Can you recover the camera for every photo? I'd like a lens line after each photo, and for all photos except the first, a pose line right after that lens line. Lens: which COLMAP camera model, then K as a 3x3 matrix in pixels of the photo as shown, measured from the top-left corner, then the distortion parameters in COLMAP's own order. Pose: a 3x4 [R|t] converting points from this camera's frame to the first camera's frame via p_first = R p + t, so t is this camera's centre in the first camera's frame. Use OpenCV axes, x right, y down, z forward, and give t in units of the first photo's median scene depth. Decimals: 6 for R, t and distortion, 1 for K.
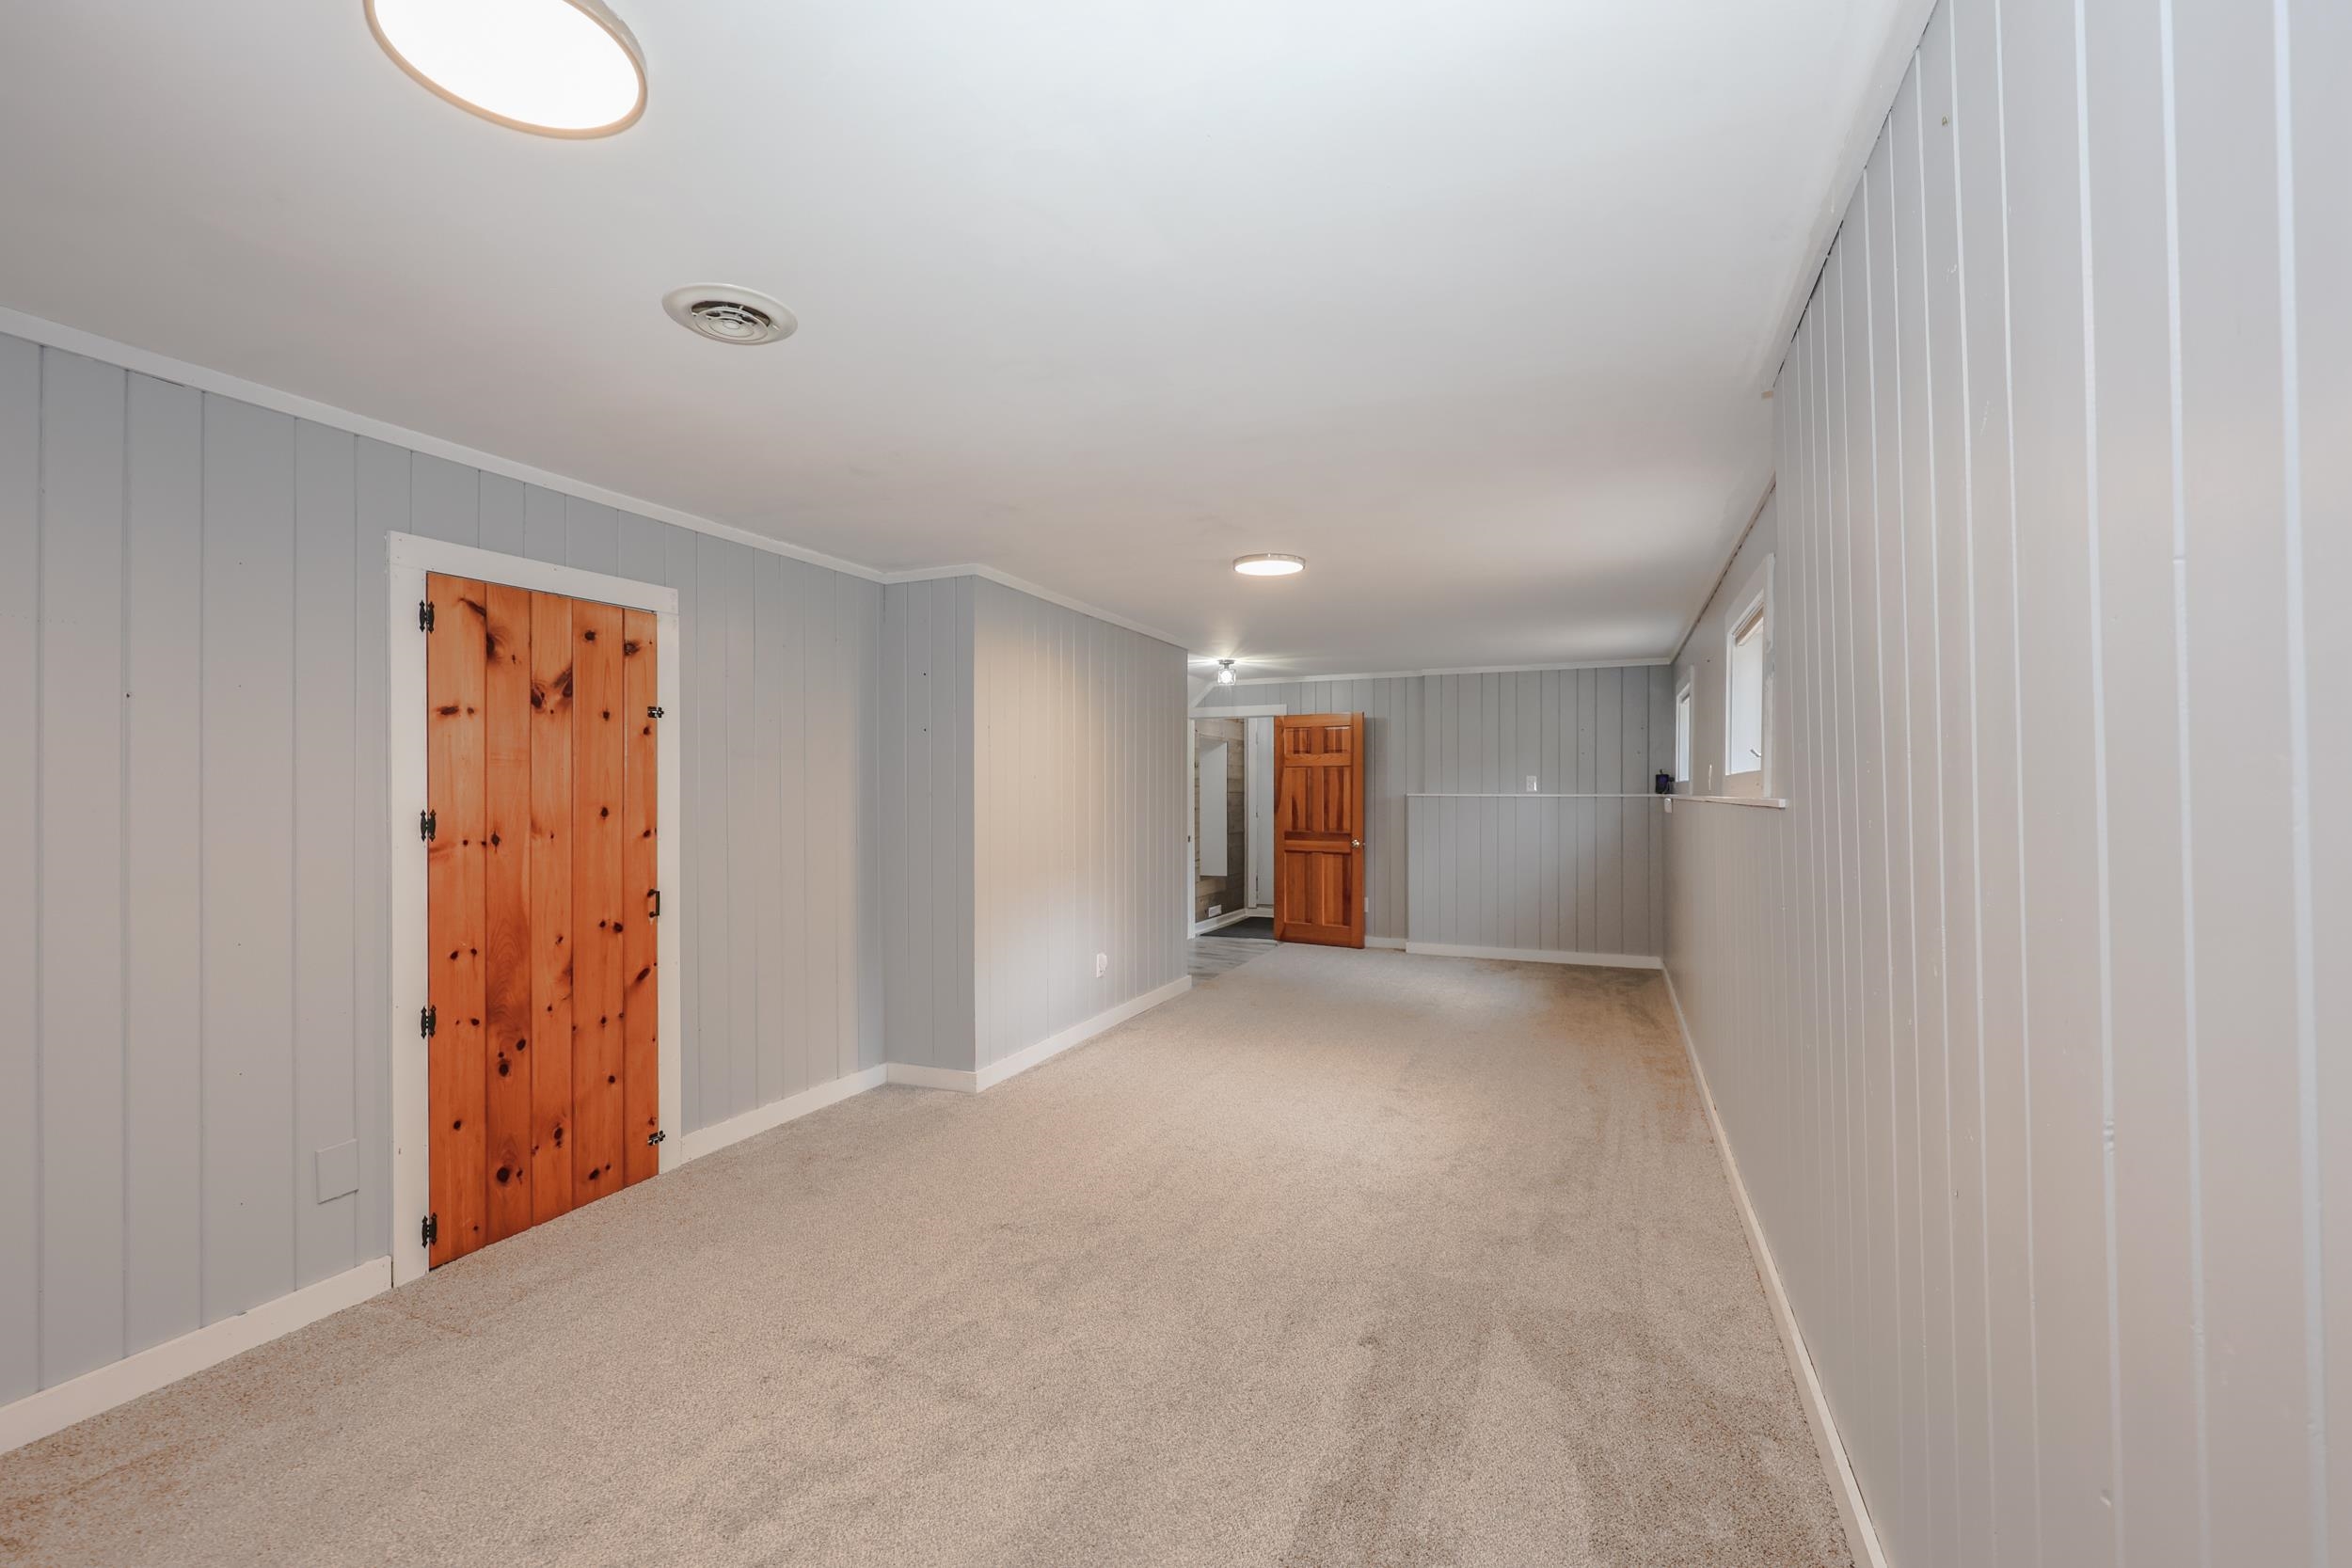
lens RADIAL K [[973.7, 0, 1170.3], [0, 973.7, 789.6], [0, 0, 1]] dist [0.006002, 0.000000]
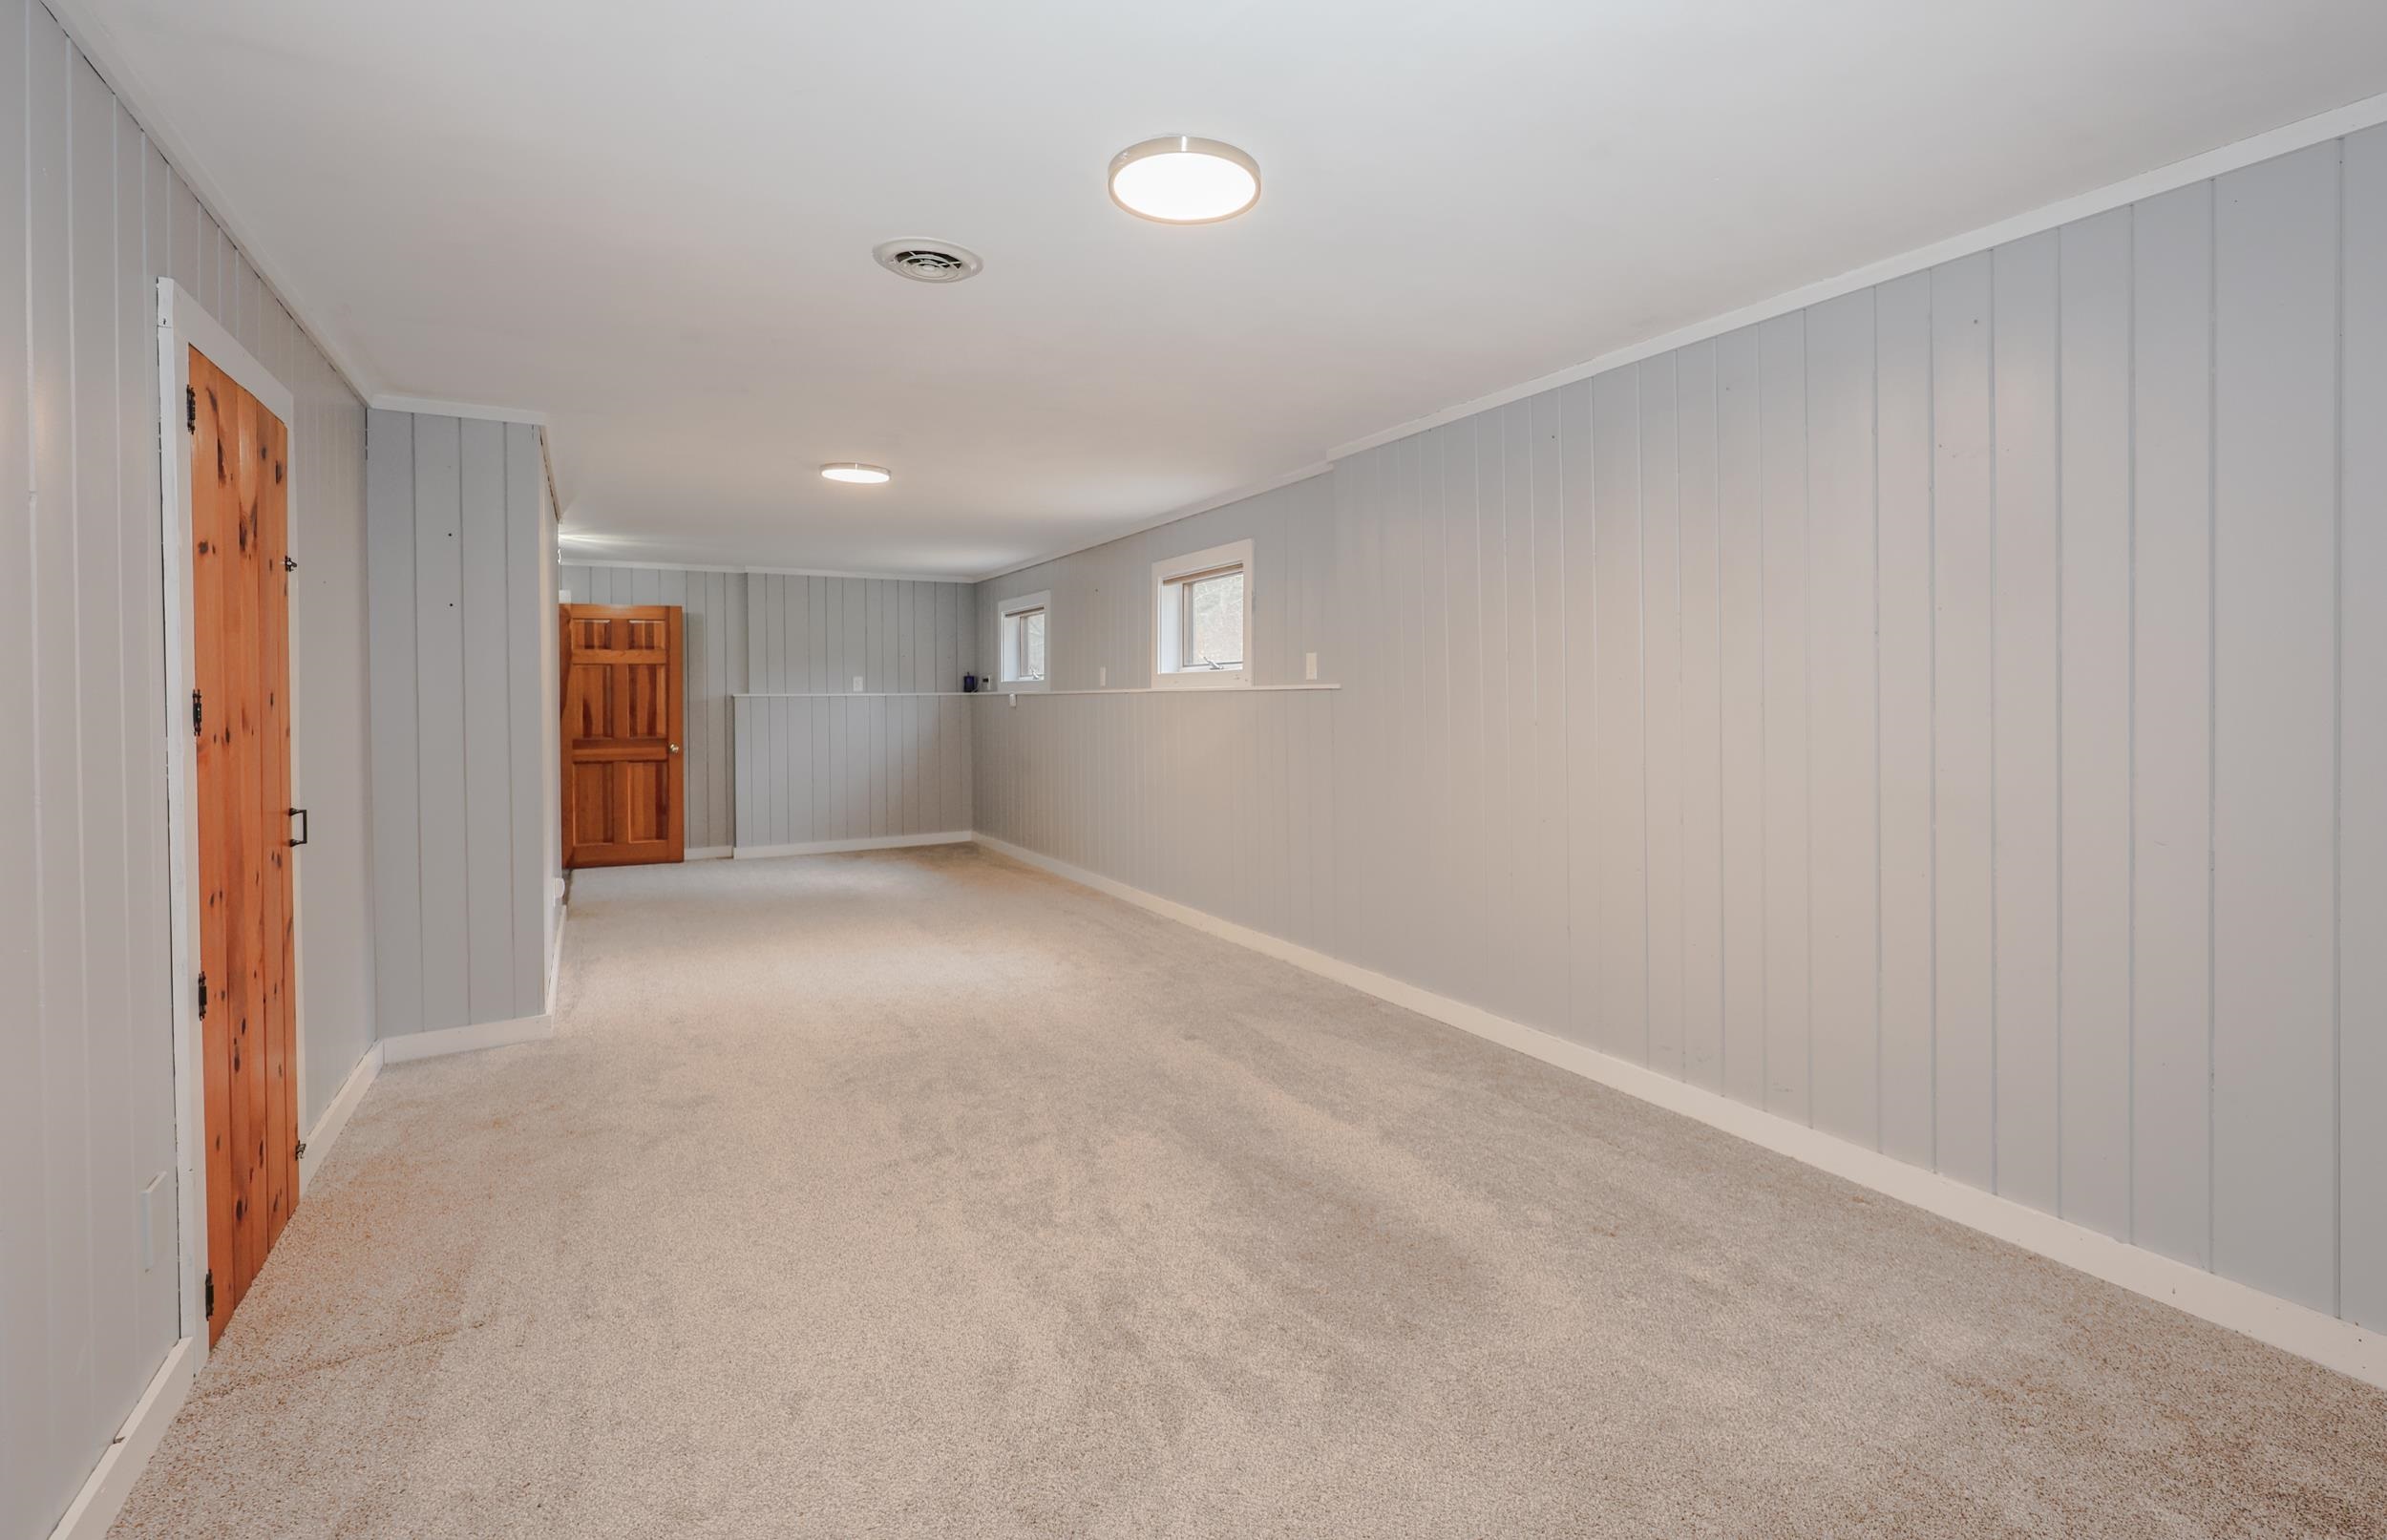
lens RADIAL K [[1084.7, 0, 1194.3], [0, 1084.7, 684.2], [0, 0, 1]] dist [0.000743, 0.000145]
pose [[0.609520, 0.004838, 0.792756, -0.320552], [0.007025, 0.999909, -0.011503, 0.009744], [-0.792740, 0.012580, 0.609430, -0.012813]]
